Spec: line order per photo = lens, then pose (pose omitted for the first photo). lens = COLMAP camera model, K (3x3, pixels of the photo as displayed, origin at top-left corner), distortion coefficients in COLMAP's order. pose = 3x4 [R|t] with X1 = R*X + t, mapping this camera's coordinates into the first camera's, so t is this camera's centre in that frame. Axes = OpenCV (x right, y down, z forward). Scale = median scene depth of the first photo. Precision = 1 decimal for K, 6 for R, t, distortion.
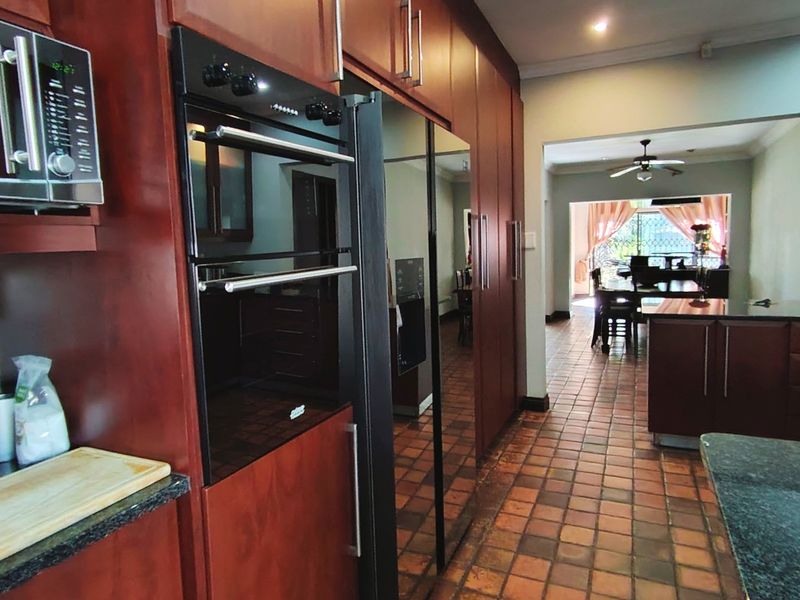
lens RADIAL K [[515.0, 0, 401.7], [0, 515.0, 297.2], [0, 0, 1]] dist [0.002310, 0.003895]
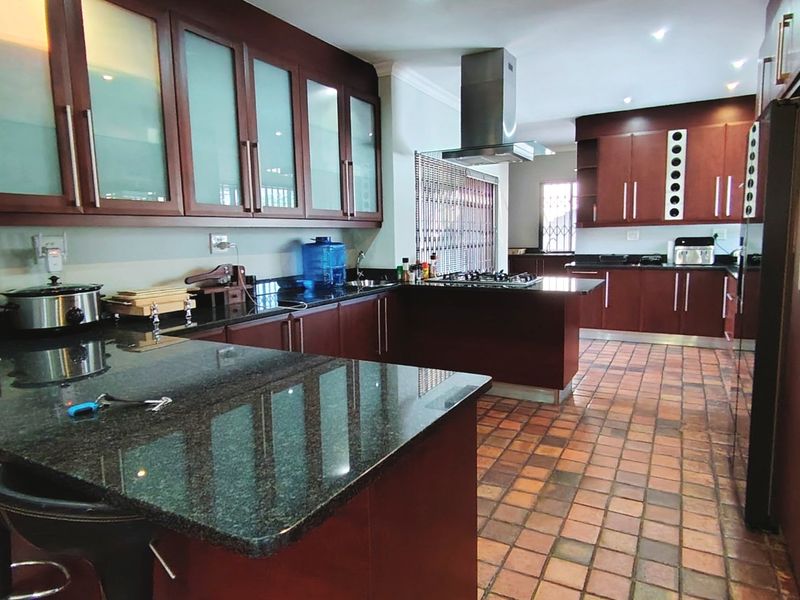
lens RADIAL K [[515.0, 0, 401.7], [0, 515.0, 297.2], [0, 0, 1]] dist [0.002310, 0.003895]
pose [[-0.996191, 0.037590, 0.078681, 0.497069], [0.053820, 0.974994, 0.215615, -0.140554], [-0.068609, 0.219029, -0.973303, 1.397860]]
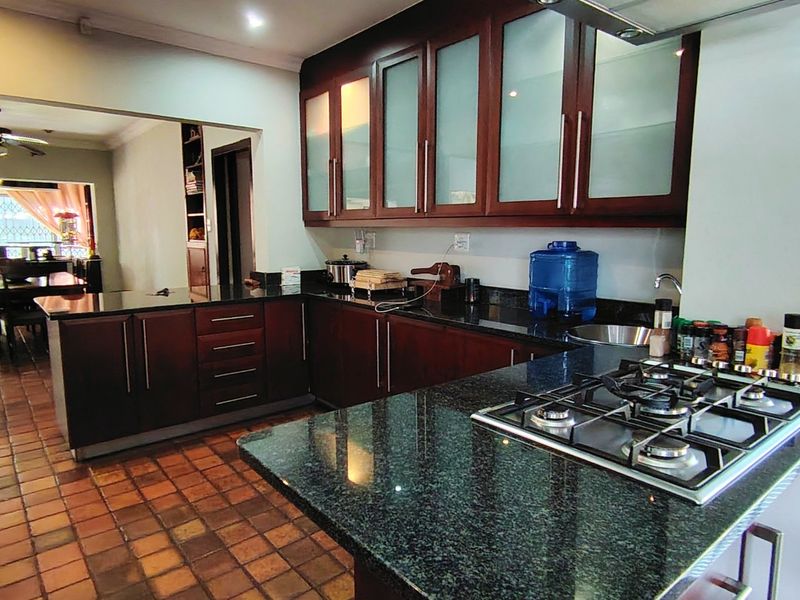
lens RADIAL K [[515.0, 0, 401.7], [0, 515.0, 297.2], [0, 0, 1]] dist [0.002310, 0.003895]
pose [[0.431710, -0.088676, 0.897643, -0.042551], [0.069369, 0.995473, 0.064979, -0.014429], [-0.899341, 0.034217, 0.435906, 0.103546]]
